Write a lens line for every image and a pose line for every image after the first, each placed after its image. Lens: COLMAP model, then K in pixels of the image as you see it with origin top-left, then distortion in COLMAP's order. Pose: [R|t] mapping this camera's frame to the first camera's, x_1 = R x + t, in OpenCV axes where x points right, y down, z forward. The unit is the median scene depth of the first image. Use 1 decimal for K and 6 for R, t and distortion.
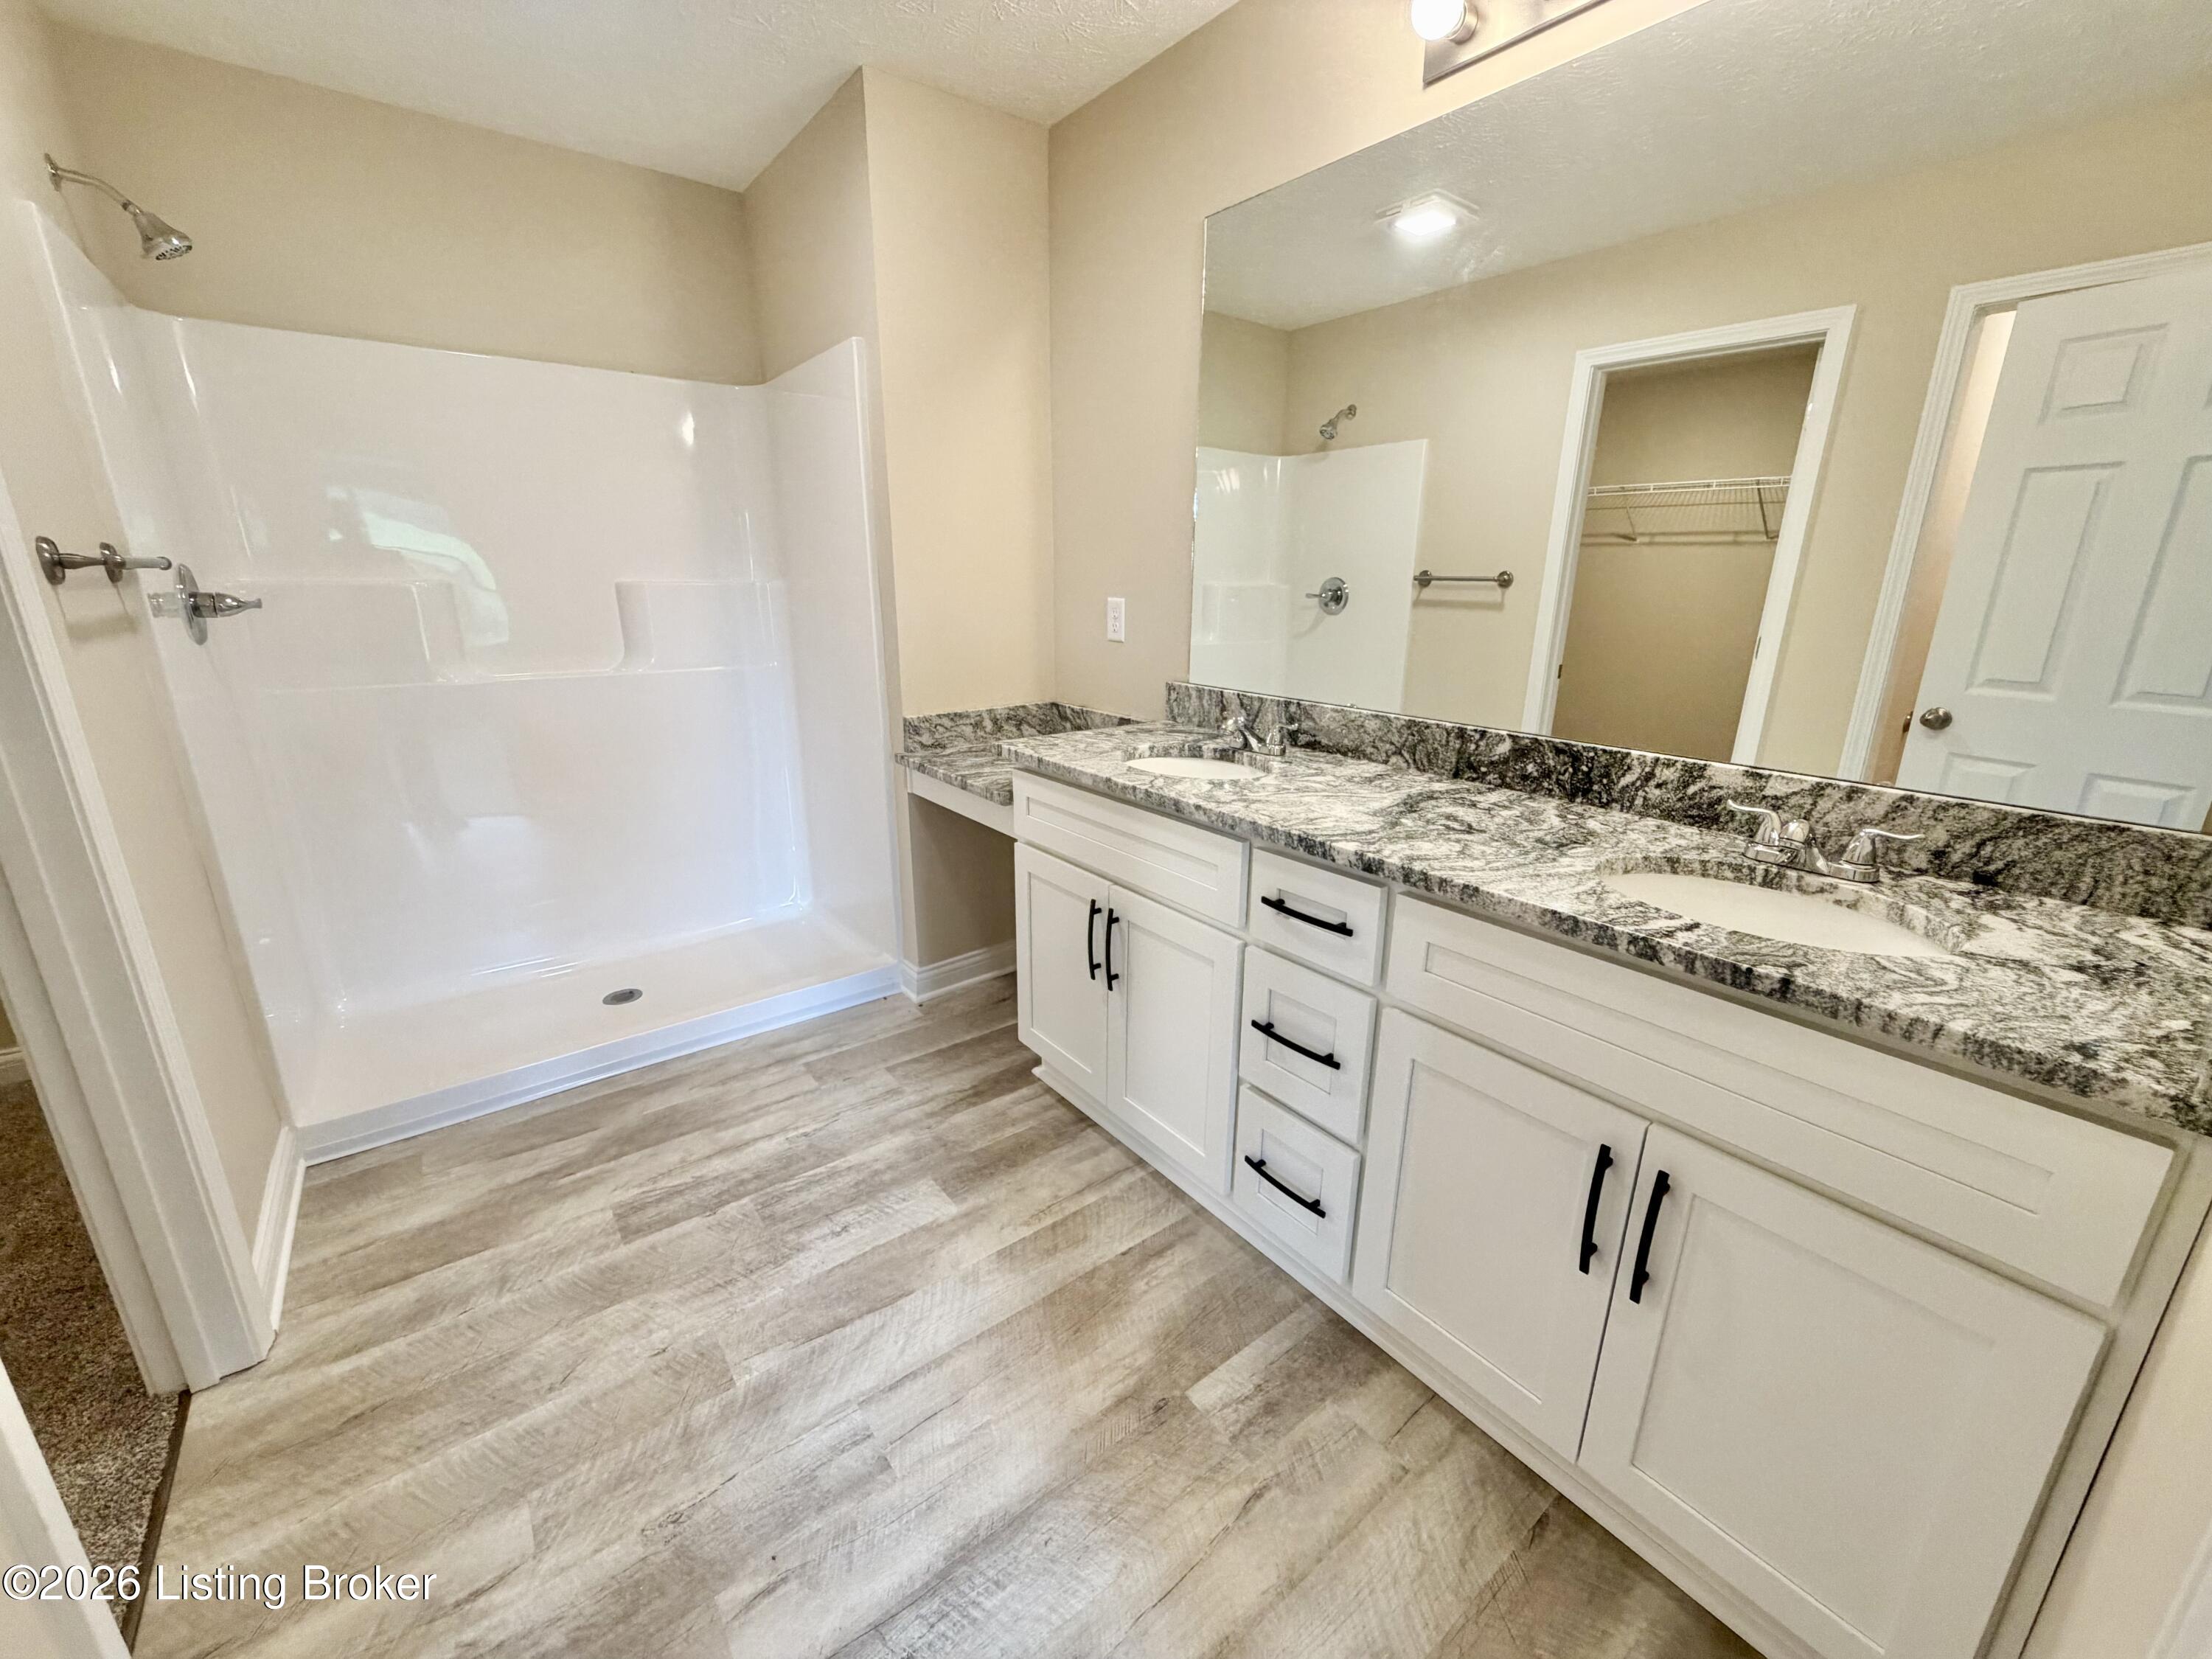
lens RADIAL K [[890.7, 0, 1102.8], [0, 890.7, 835.1], [0, 0, 1]] dist [0.000923, -0.000035]
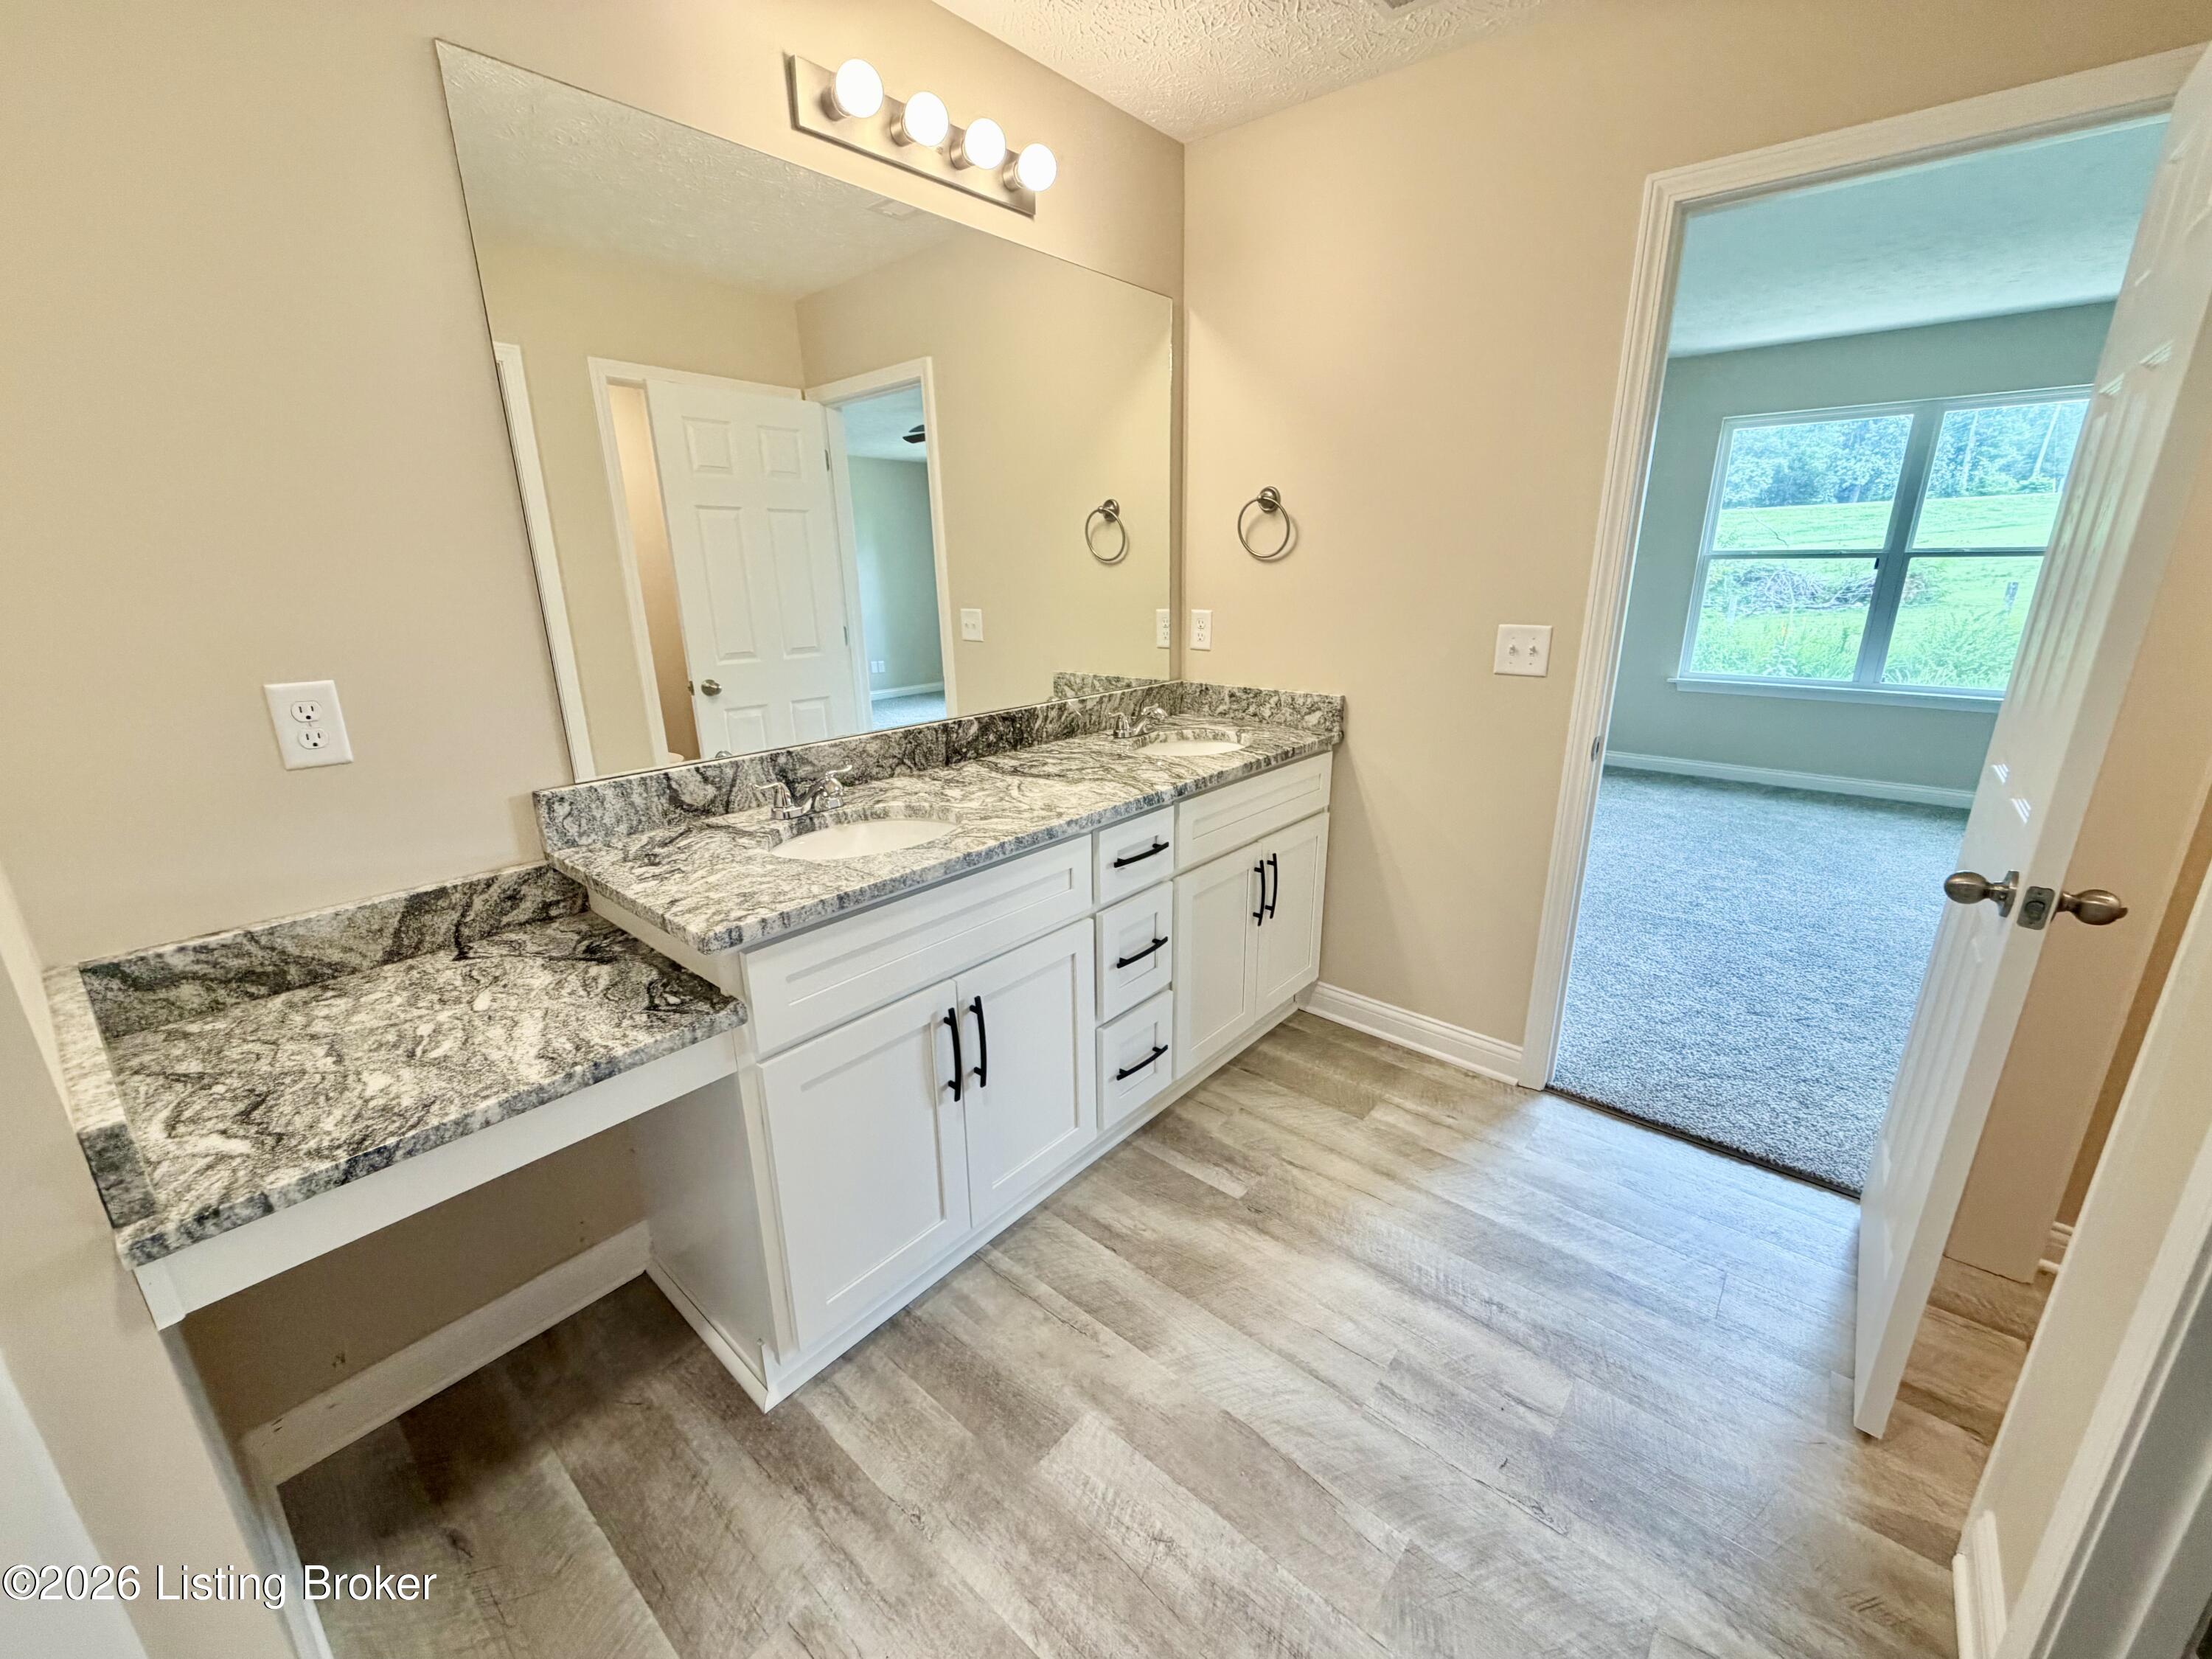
lens RADIAL K [[890.7, 0, 1102.8], [0, 890.7, 835.1], [0, 0, 1]] dist [0.000923, -0.000035]
pose [[-0.214647, -0.291685, 0.932119, -0.878909], [0.284905, 0.894158, 0.345414, -0.365111], [-0.934214, 0.339707, -0.108826, 1.039509]]
